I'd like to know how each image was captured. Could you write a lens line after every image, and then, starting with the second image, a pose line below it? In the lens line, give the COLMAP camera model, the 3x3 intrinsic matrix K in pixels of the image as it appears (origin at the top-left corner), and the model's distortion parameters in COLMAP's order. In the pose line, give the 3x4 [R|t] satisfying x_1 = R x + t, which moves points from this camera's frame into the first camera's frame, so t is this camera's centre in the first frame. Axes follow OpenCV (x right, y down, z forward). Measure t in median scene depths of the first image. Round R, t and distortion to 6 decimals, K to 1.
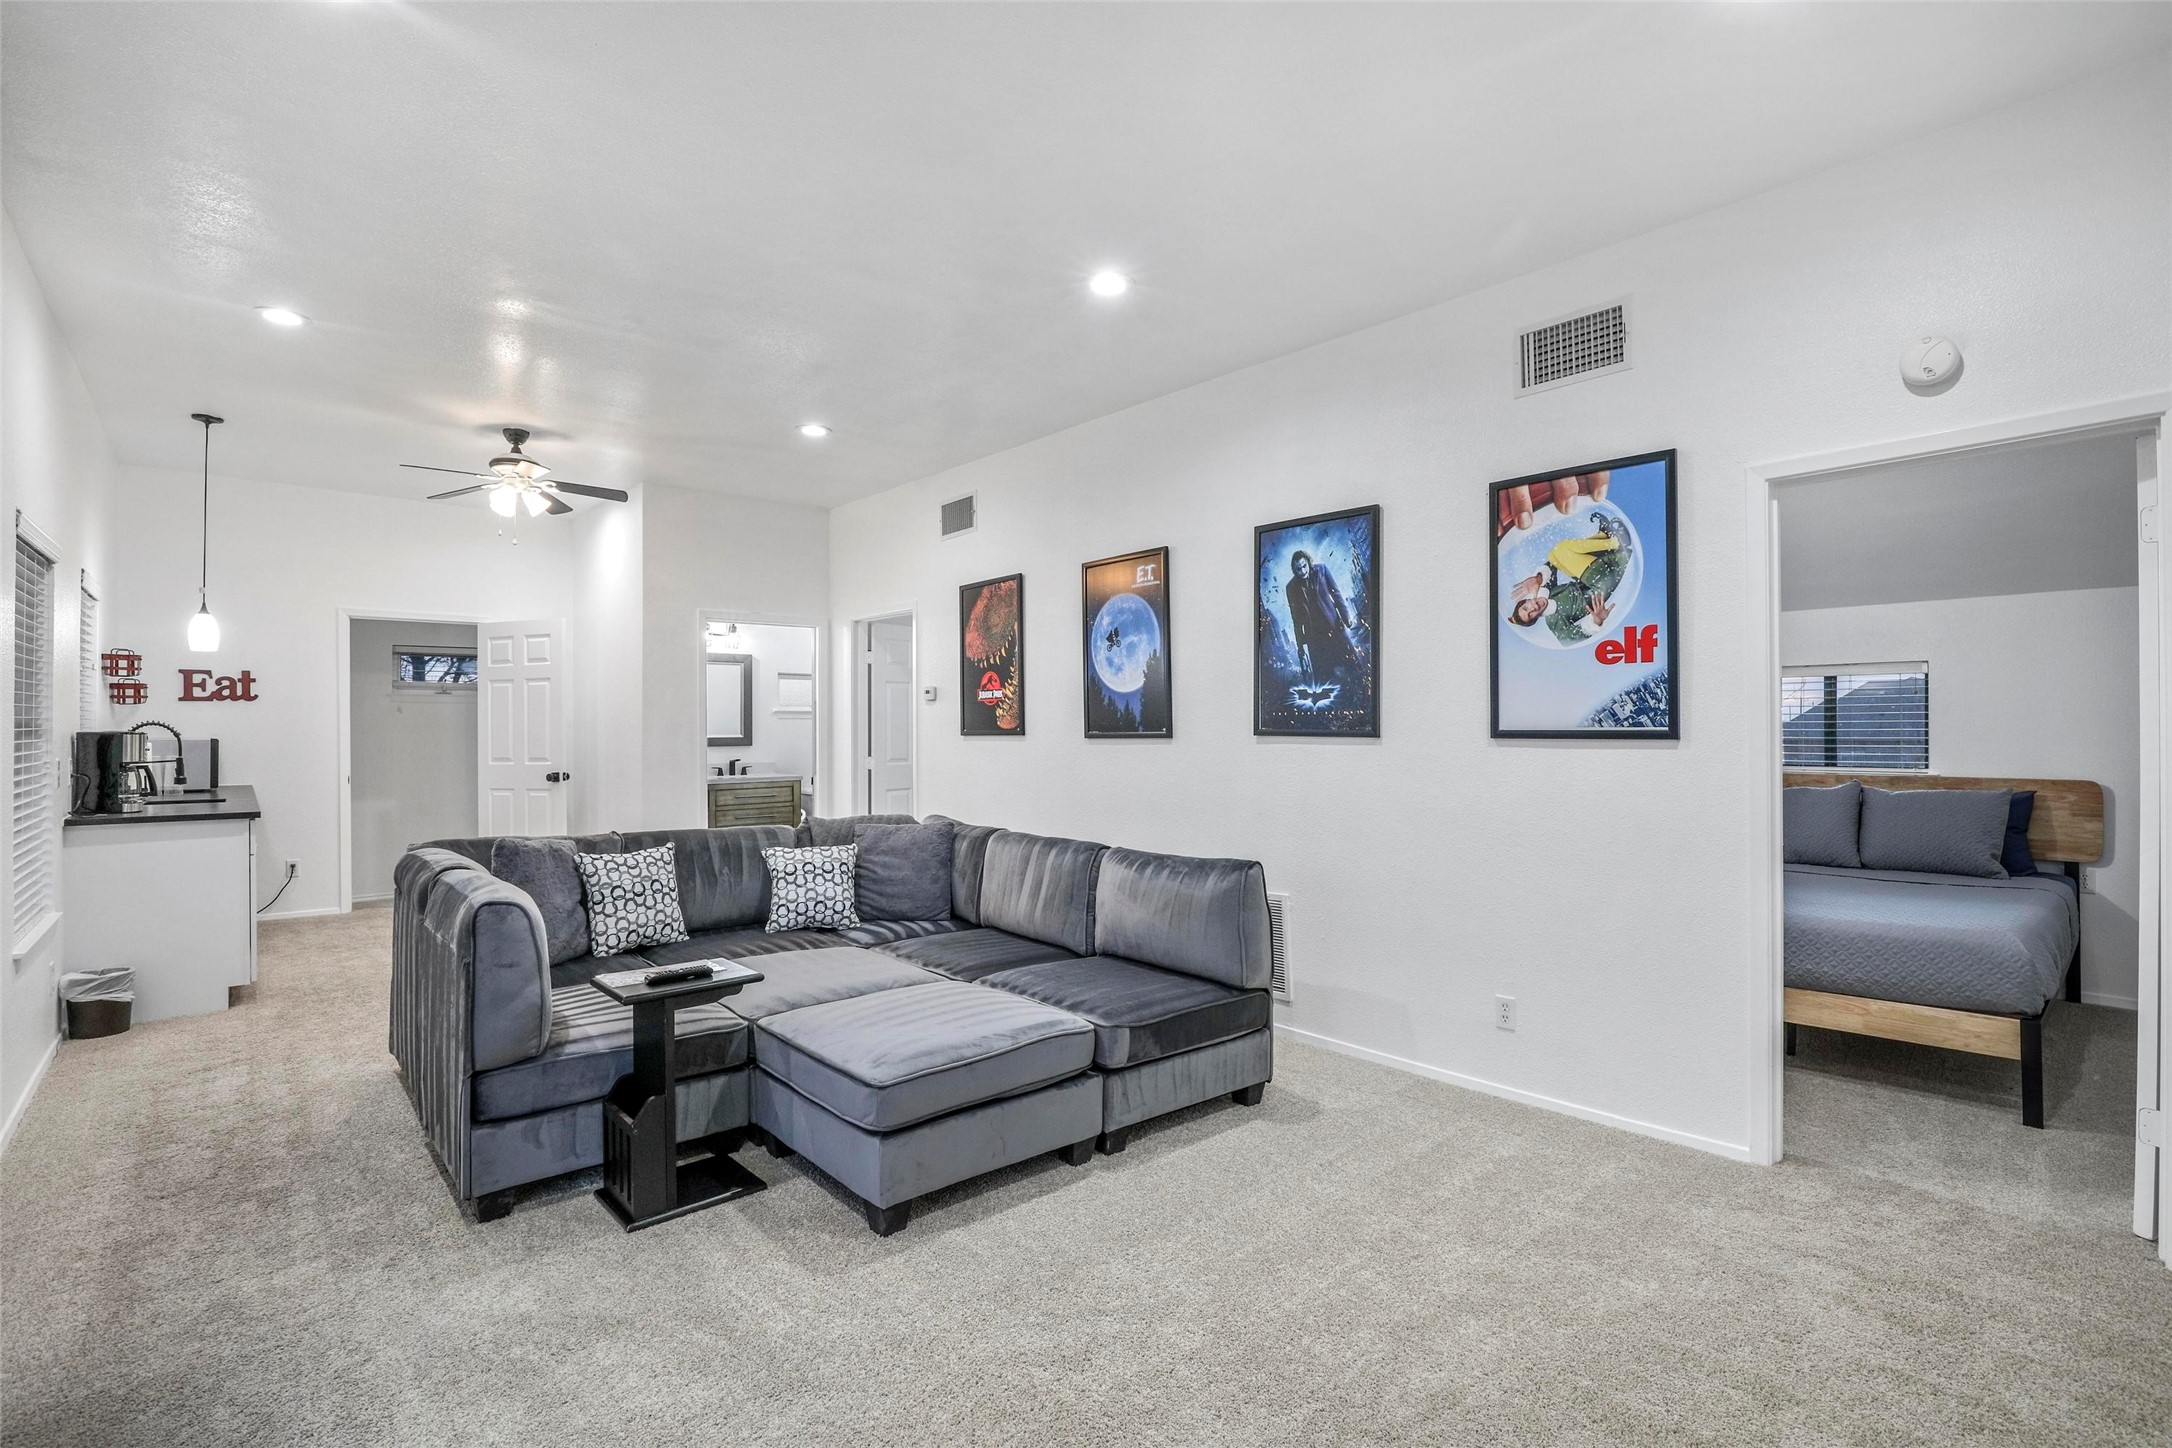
lens RADIAL K [[990.6, 0, 1097.8], [0, 990.6, 724.5], [0, 0, 1]] dist [-0.036563, 0.006764]
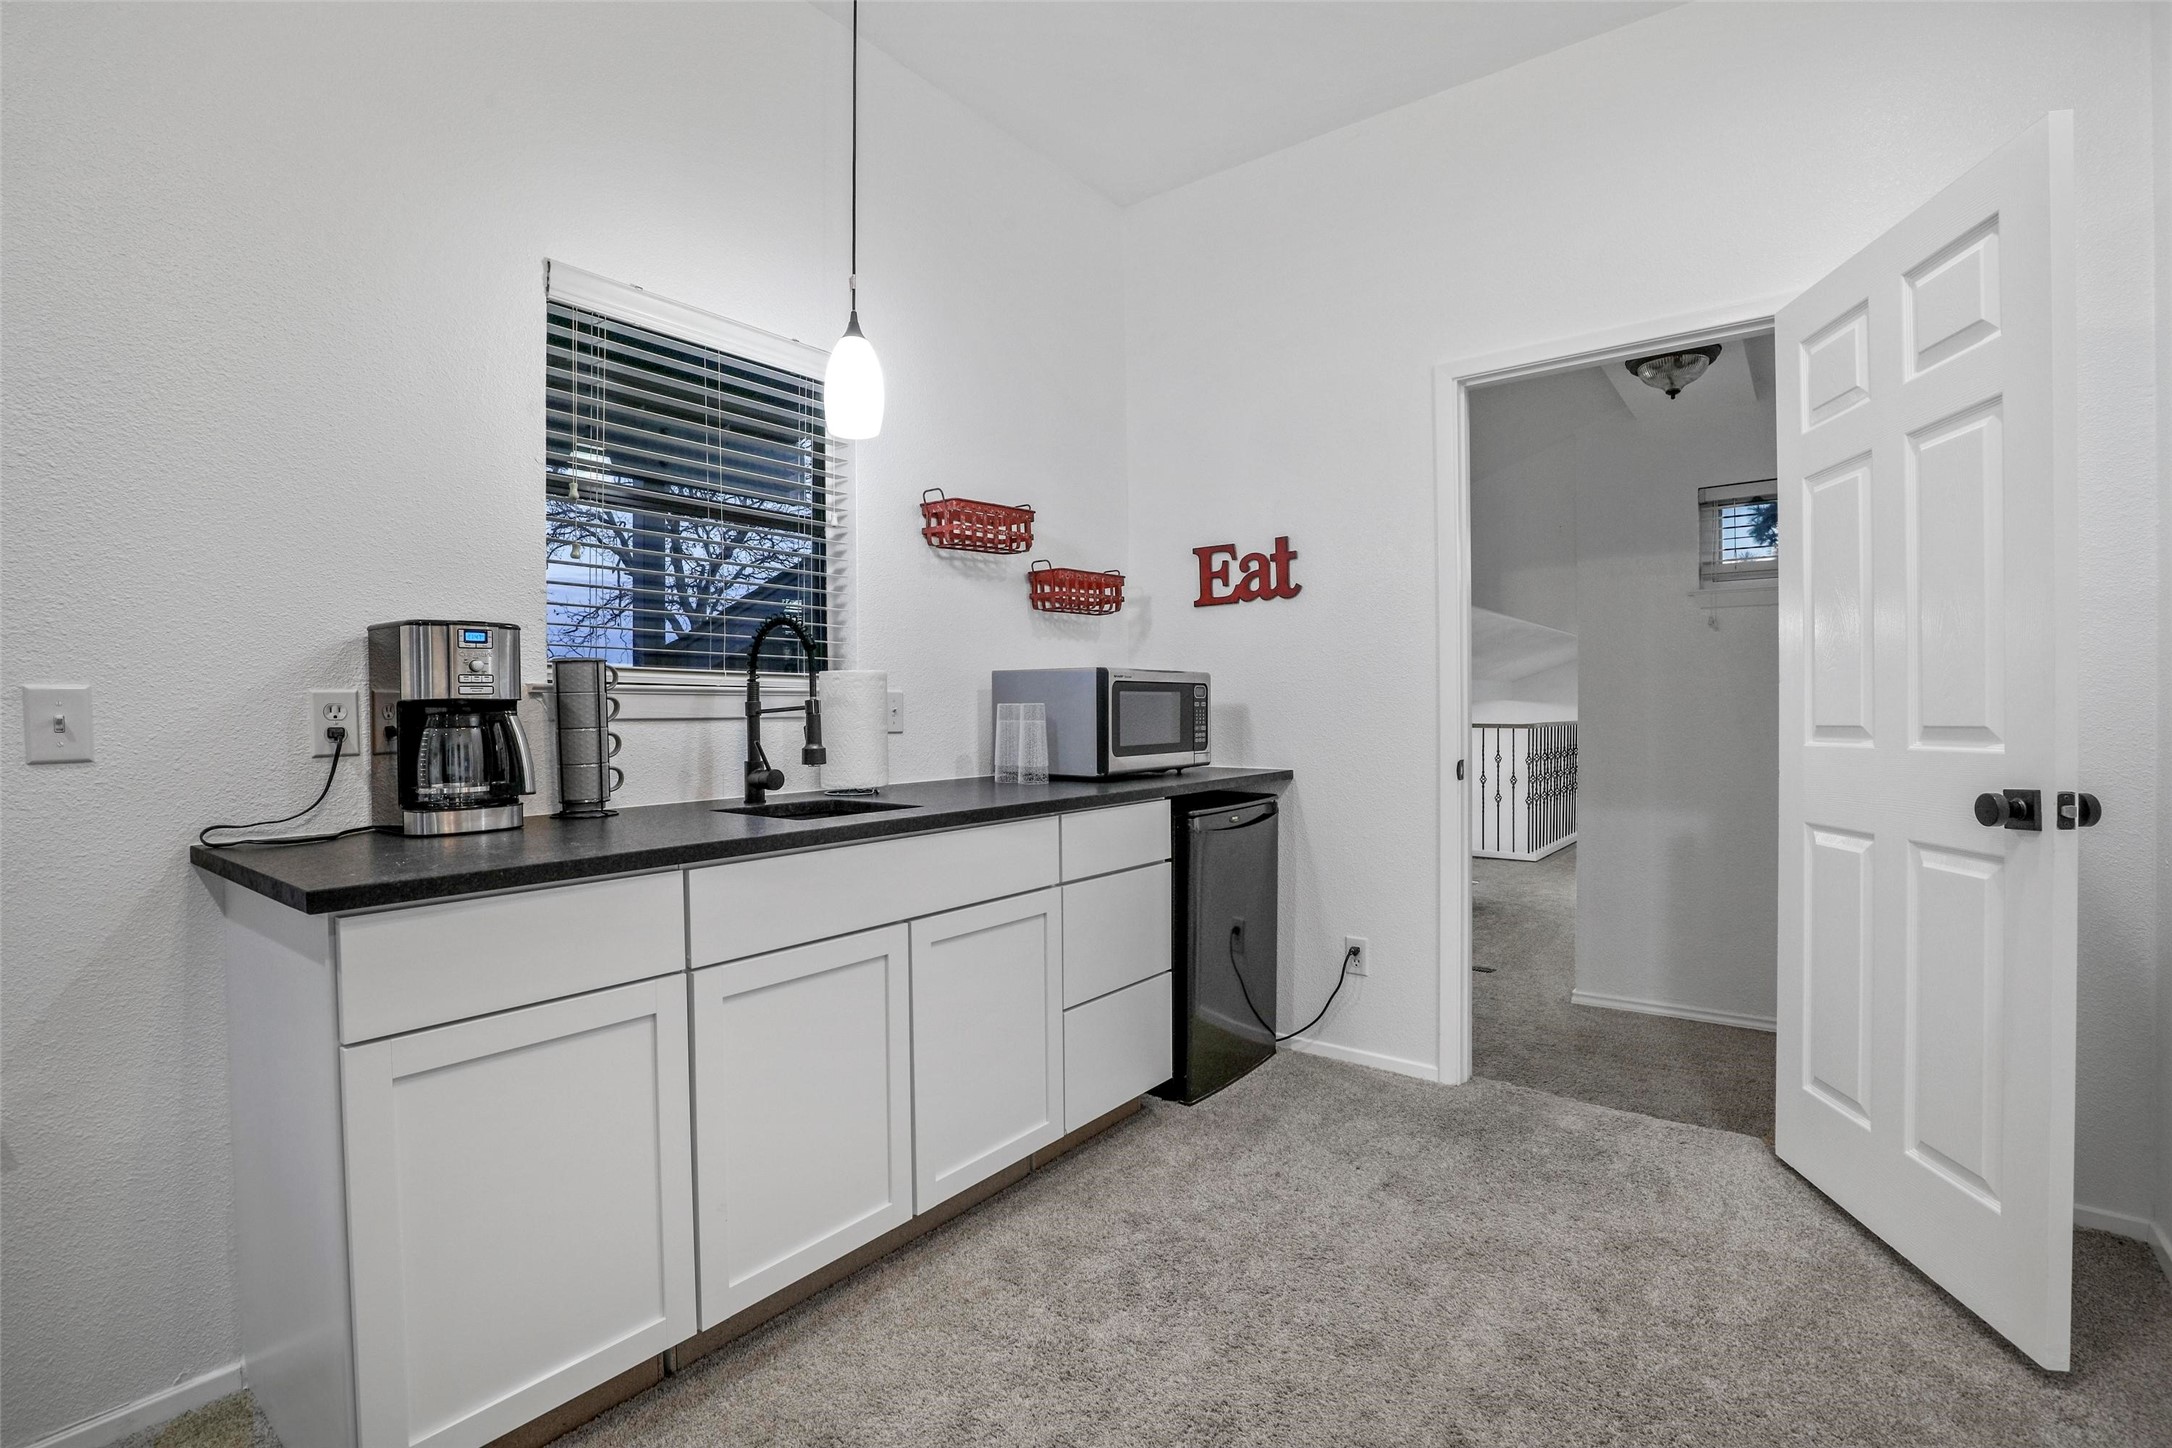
lens RADIAL K [[990.6, 0, 1097.8], [0, 990.6, 724.5], [0, 0, 1]] dist [-0.036563, 0.006764]
pose [[0.187051, 0.014554, -0.982242, -0.485521], [0.007892, 0.999836, 0.016318, 0.036615], [0.982319, -0.010804, 0.186905, 0.974512]]
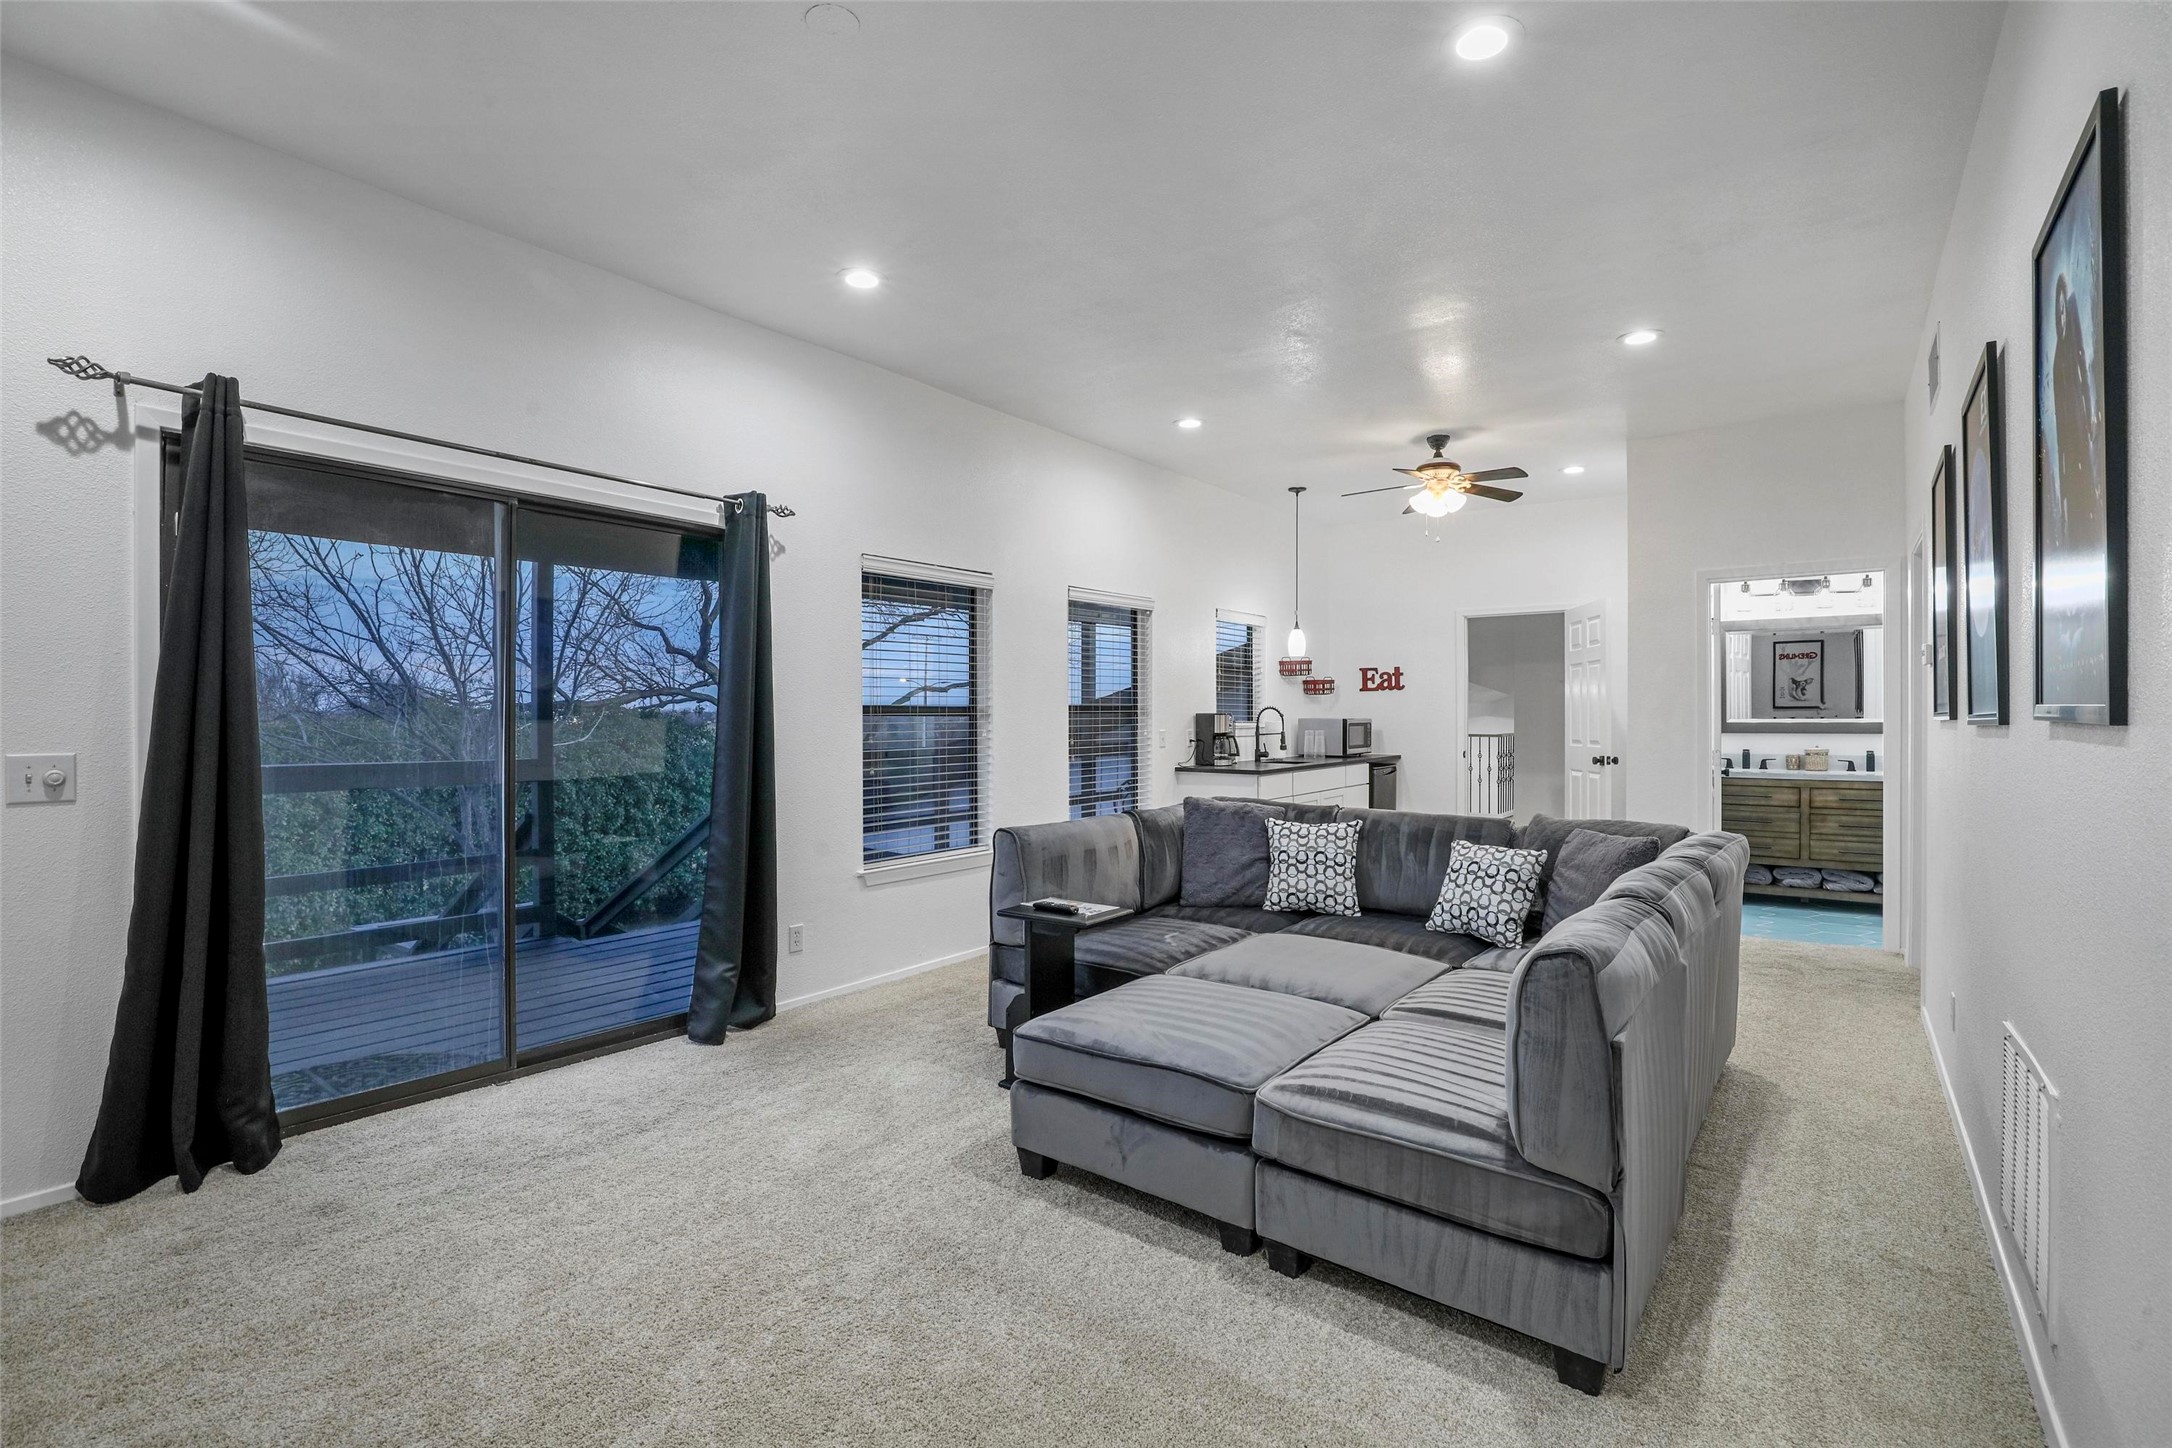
lens RADIAL K [[990.6, 0, 1097.8], [0, 990.6, 724.5], [0, 0, 1]] dist [-0.036563, 0.006764]
pose [[0.200258, 0.011760, -0.979673, 0.406863], [0.003873, 0.999911, 0.012795, 0.003989], [0.979736, -0.006357, 0.200195, 0.406499]]
